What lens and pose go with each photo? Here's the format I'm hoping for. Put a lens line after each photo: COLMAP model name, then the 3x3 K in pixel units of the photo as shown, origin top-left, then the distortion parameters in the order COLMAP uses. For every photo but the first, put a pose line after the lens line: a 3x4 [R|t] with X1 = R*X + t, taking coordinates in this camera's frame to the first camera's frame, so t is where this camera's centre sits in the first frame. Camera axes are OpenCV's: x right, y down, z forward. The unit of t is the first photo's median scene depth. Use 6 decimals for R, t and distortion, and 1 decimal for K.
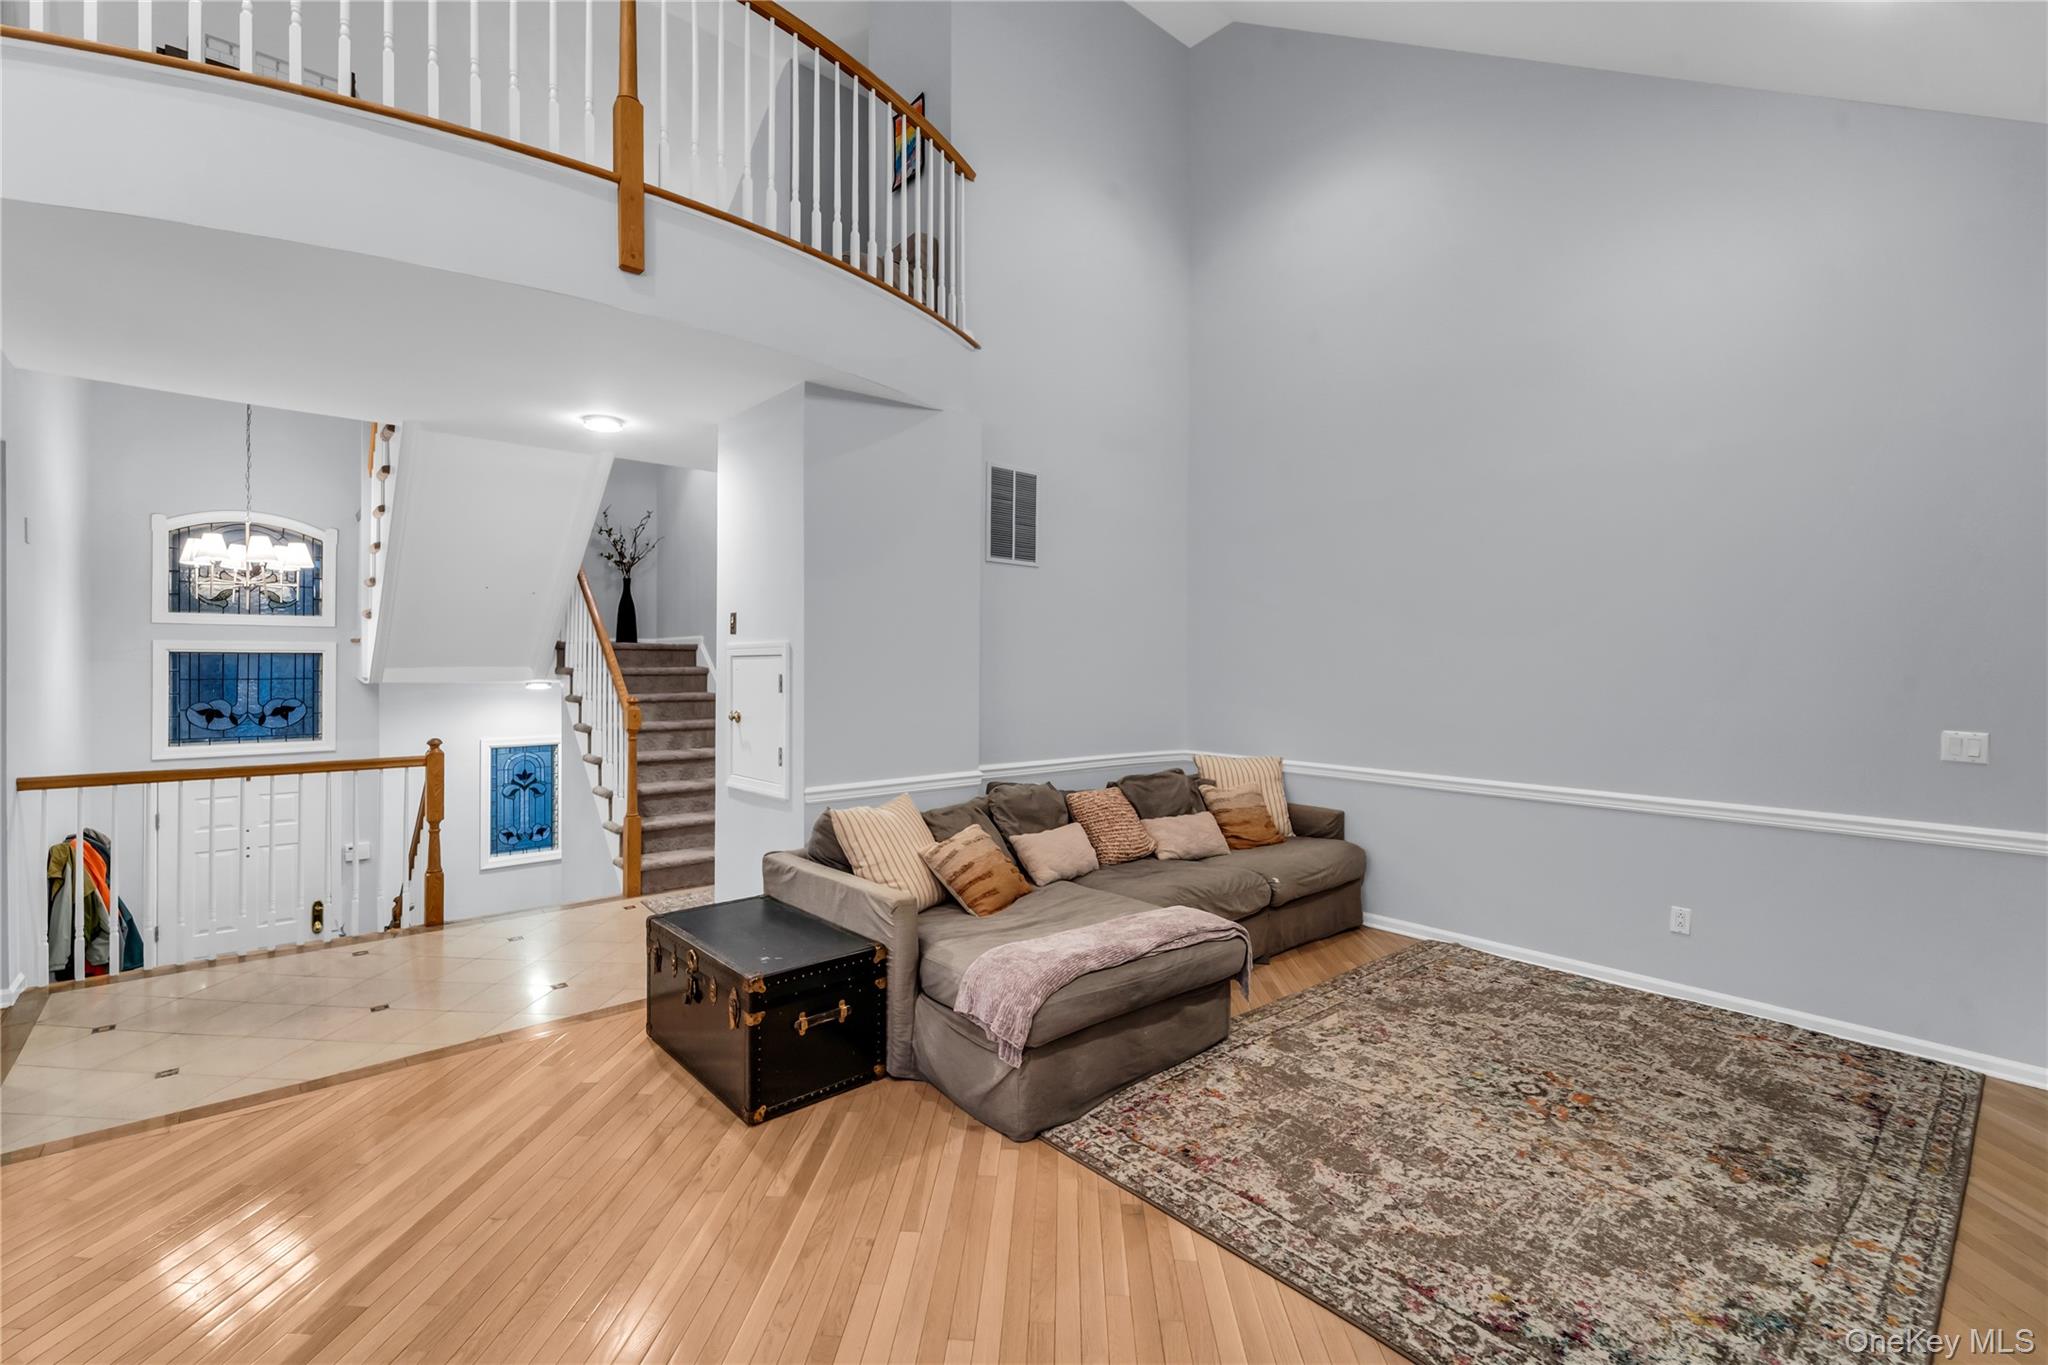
lens RADIAL K [[887.5, 0, 1002.7], [0, 887.5, 652.5], [0, 0, 1]] dist [-0.000786, -0.000284]
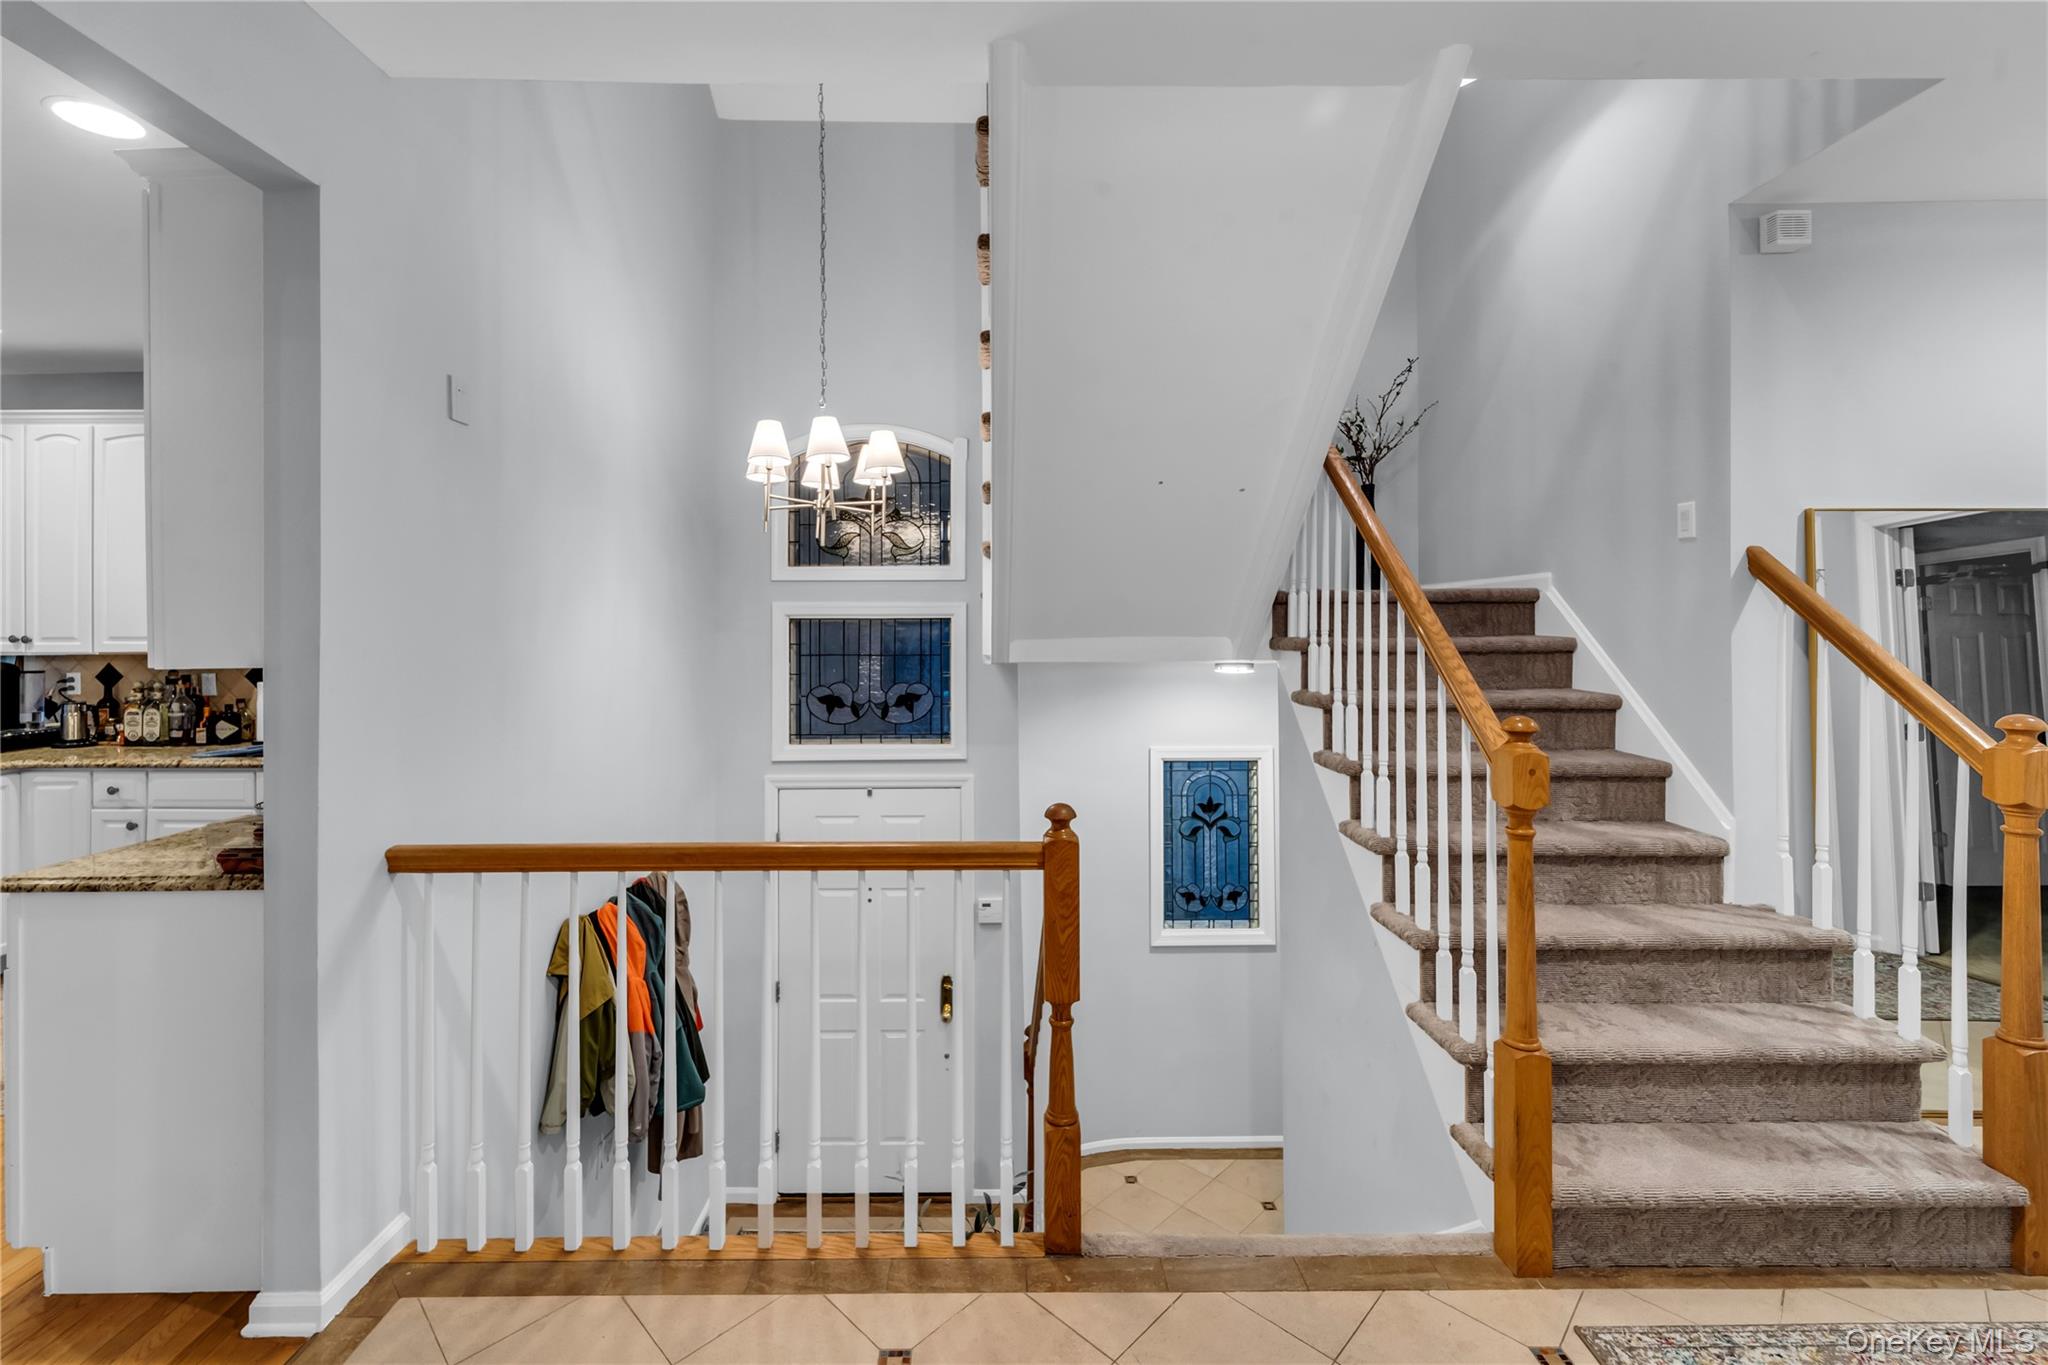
lens RADIAL K [[887.5, 0, 1002.7], [0, 887.5, 652.5], [0, 0, 1]] dist [-0.000786, -0.000284]
pose [[0.770264, 0.007575, -0.637680, -0.292888], [0.012350, 0.999565, 0.026791, 0.009479], [0.637605, -0.028511, 0.769835, 0.492080]]
